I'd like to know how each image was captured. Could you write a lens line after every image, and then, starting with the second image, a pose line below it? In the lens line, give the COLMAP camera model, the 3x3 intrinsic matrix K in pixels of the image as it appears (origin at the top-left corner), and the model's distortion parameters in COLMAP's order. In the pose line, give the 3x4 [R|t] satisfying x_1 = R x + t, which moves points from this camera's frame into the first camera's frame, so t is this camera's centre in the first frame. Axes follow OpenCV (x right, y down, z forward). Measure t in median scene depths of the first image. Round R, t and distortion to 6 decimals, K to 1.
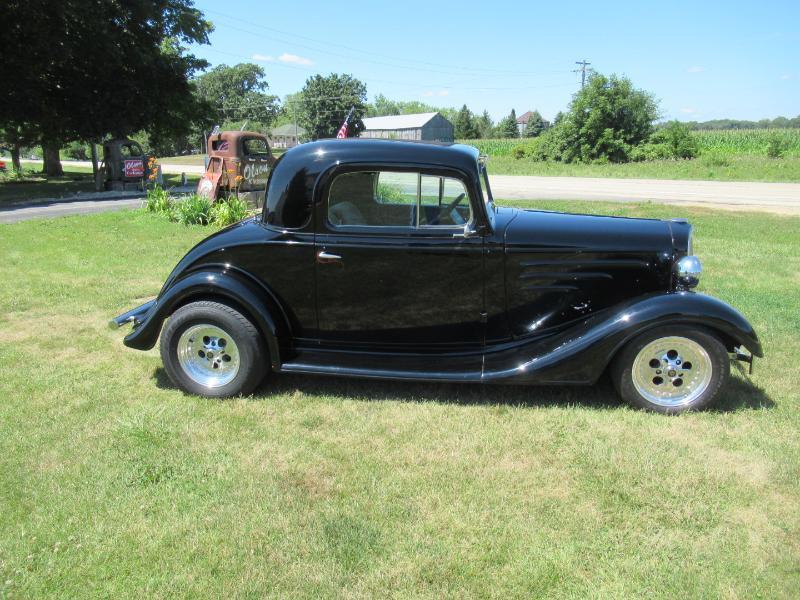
lens RADIAL K [[593.4, 0, 401.3], [0, 593.4, 301.2], [0, 0, 1]] dist [-0.004399, -0.008067]
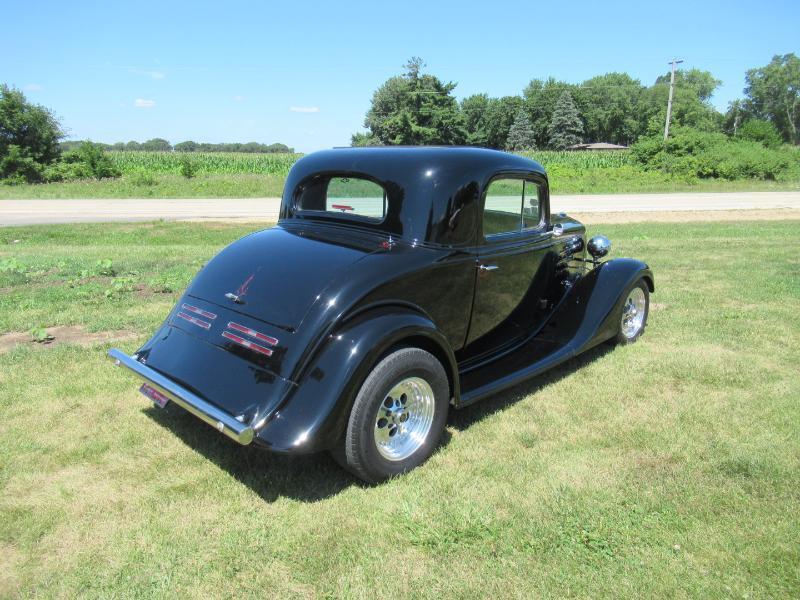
lens RADIAL K [[593.4, 0, 400.0], [0, 593.4, 302.2], [0, 0, 1]] dist [-0.004399, -0.008067]
pose [[0.562548, -0.166226, 0.809882, -0.081708], [0.191790, 0.979096, 0.067738, -0.008572], [-0.804211, 0.117222, 0.582669, 0.042011]]
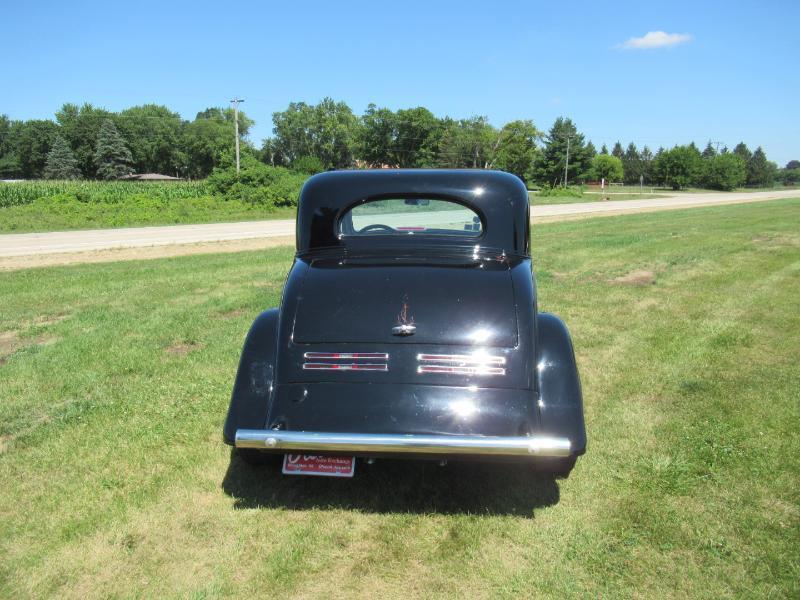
lens RADIAL K [[593.4, 0, 399.5], [0, 593.4, 299.1], [0, 0, 1]] dist [-0.004399, -0.008067]
pose [[-0.122889, -0.150617, 0.980925, -0.096875], [0.249683, 0.951931, 0.177445, -0.021615], [-0.960498, 0.266726, -0.079375, 0.098576]]
